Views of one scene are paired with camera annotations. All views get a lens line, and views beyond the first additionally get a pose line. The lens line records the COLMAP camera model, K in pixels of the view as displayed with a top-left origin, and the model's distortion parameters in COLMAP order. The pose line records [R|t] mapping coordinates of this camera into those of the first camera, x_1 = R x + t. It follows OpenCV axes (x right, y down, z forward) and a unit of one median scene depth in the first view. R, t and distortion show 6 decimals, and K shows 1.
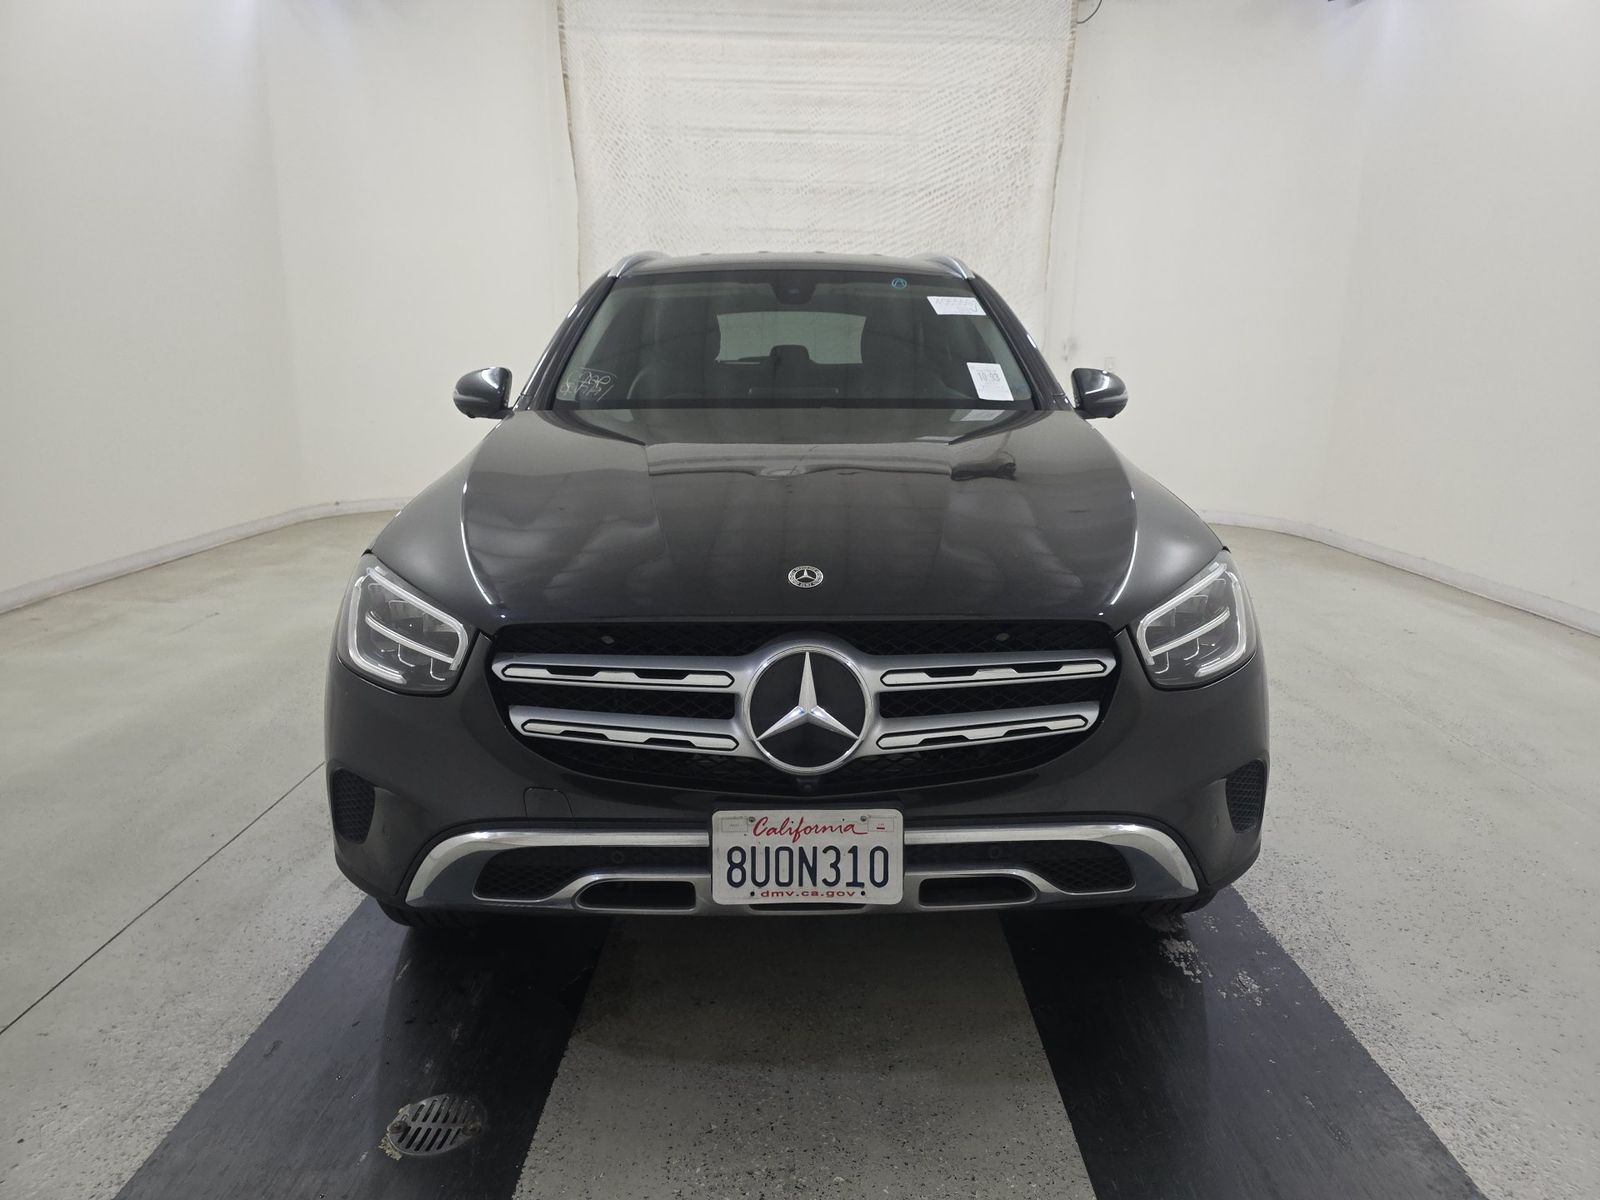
lens RADIAL K [[1079.0, 0, 815.7], [0, 1079.0, 602.4], [0, 0, 1]] dist [0.023403, -0.023666]
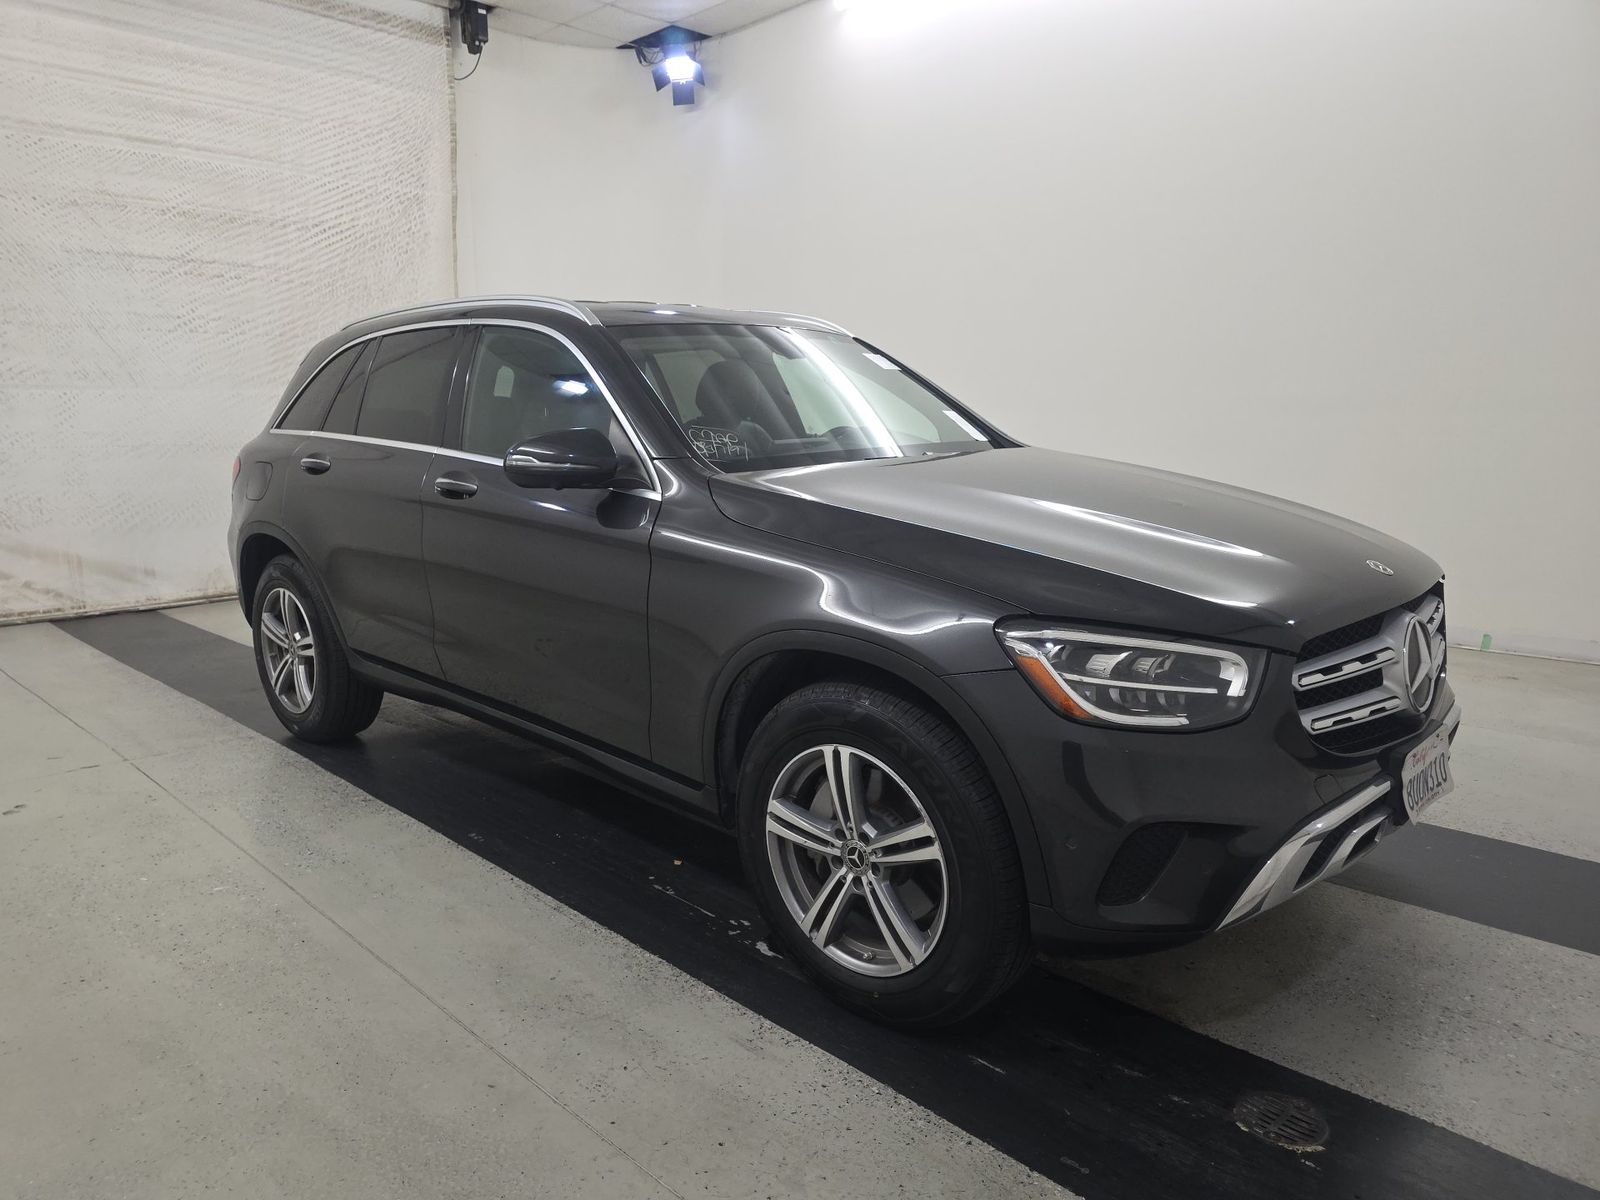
lens RADIAL K [[1079.0, 0, 787.9], [0, 1079.0, 587.1], [0, 0, 1]] dist [0.023403, -0.023666]
pose [[0.713859, -0.130667, 0.687991, -0.288700], [0.167967, 0.985708, 0.012928, -0.028206], [-0.679848, 0.106331, 0.725604, 0.104568]]
